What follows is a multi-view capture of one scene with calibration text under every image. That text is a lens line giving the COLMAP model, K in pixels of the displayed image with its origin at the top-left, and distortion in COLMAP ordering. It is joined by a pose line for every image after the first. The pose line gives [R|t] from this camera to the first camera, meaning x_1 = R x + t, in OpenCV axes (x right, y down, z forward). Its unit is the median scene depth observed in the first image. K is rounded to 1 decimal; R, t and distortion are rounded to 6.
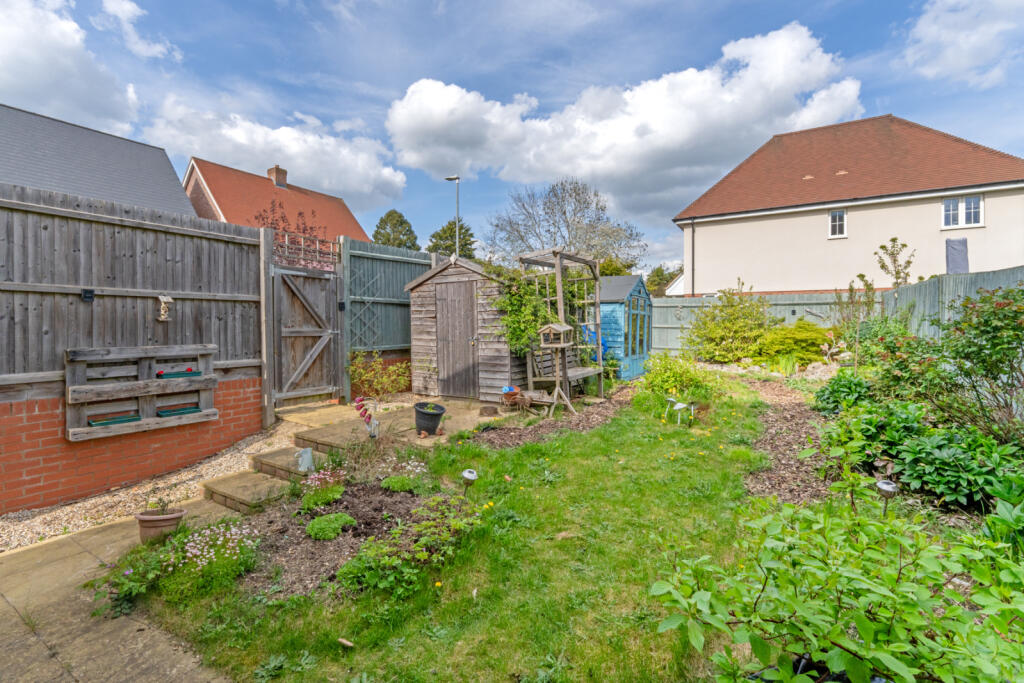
lens RADIAL K [[457.1, 0, 513.8], [0, 457.1, 328.7], [0, 0, 1]] dist [-0.000166, 0.000001]
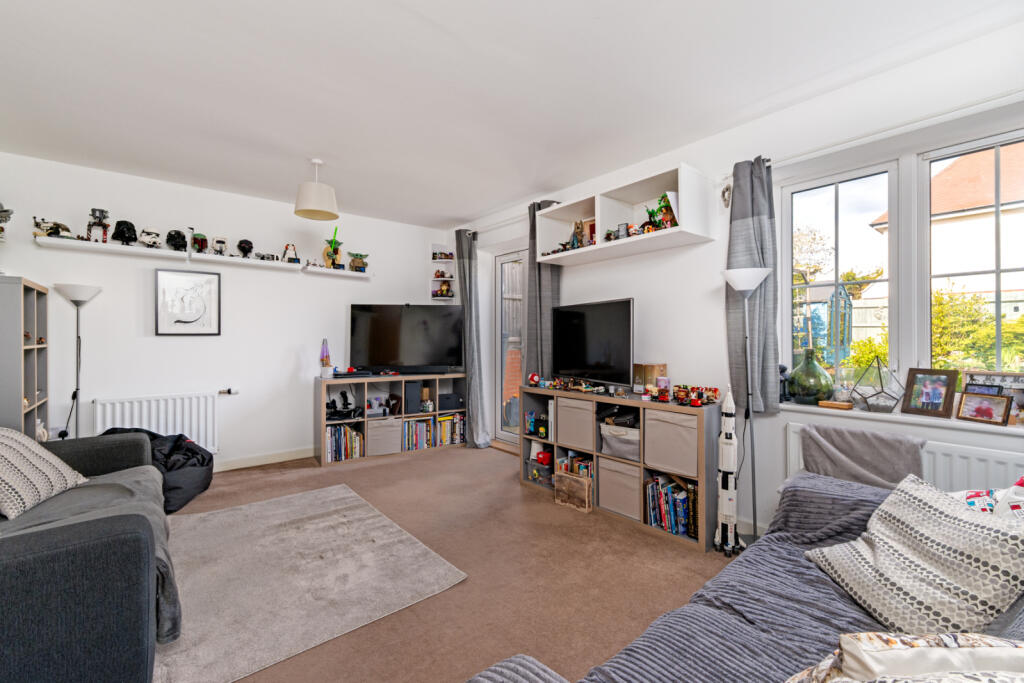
lens RADIAL K [[439.6, 0, 511.9], [0, 439.6, 337.8], [0, 0, 1]] dist [0.000499, -0.000209]
pose [[0.941666, -0.003038, -0.336535, -0.128666], [0.000077, 0.999961, -0.008812, 0.039243], [0.336549, 0.008272, 0.941630, -0.324391]]
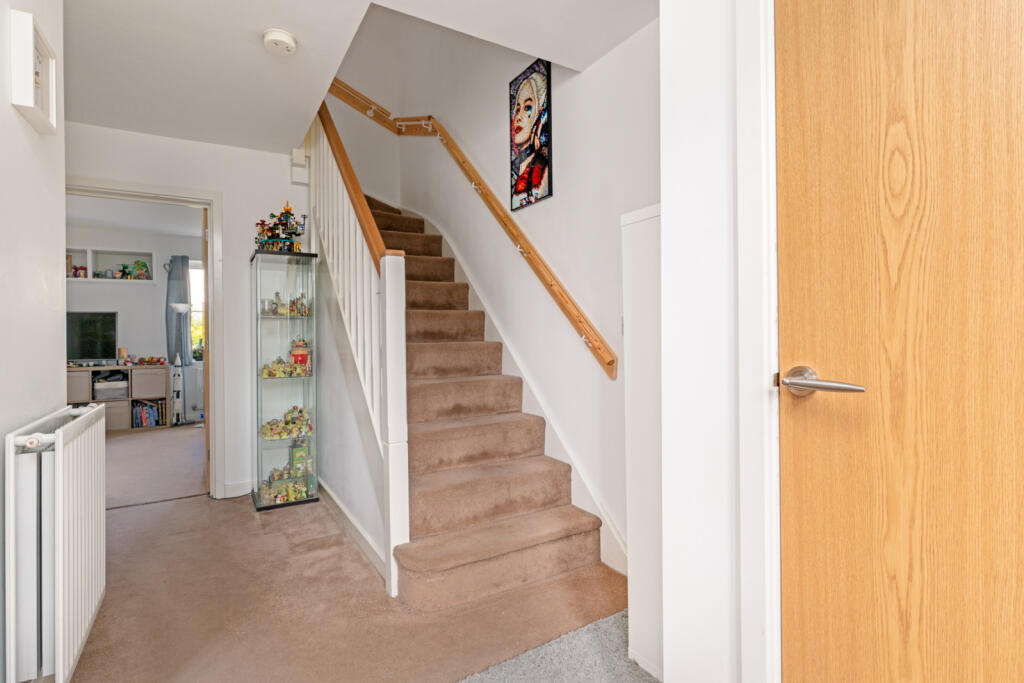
lens RADIAL K [[503.2, 0, 511.6], [0, 503.2, 333.9], [0, 0, 1]] dist [0.000626, 0.000162]
pose [[0.464639, -0.003235, 0.885494, -0.422146], [0.013720, 0.999900, -0.003547, 0.045111], [-0.885394, 0.013797, 0.464637, -0.675636]]
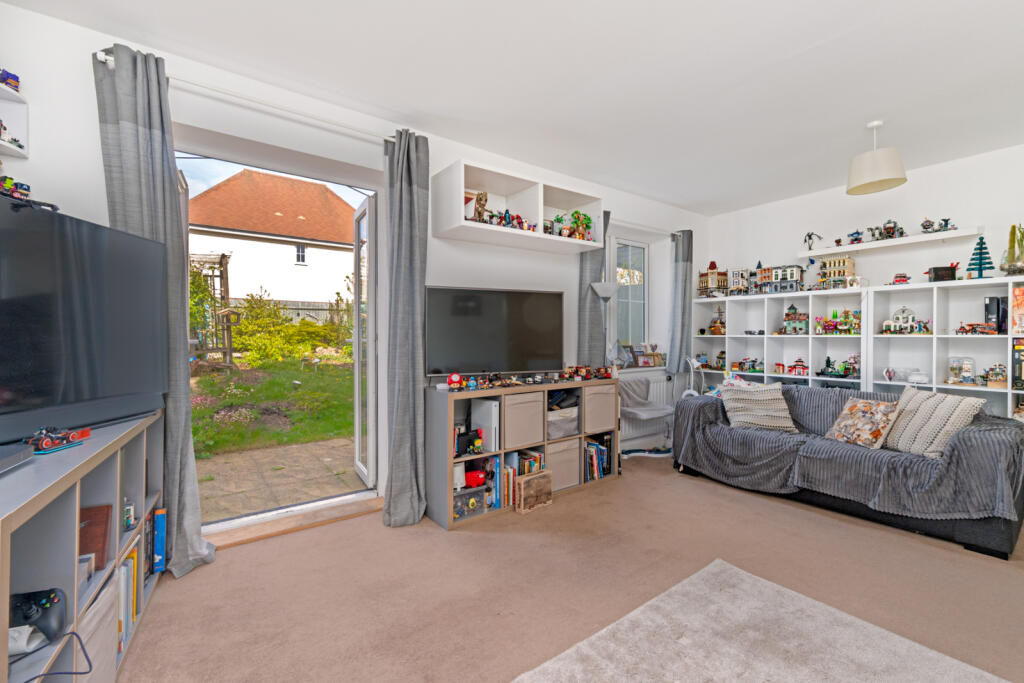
lens RADIAL K [[439.6, 0, 511.9], [0, 439.6, 337.8], [0, 0, 1]] dist [0.000499, -0.000209]
pose [[0.378881, -0.002750, 0.925441, -0.417834], [0.007277, 0.999974, -0.000007, 0.043249], [-0.925417, 0.006737, 0.378891, -0.142483]]
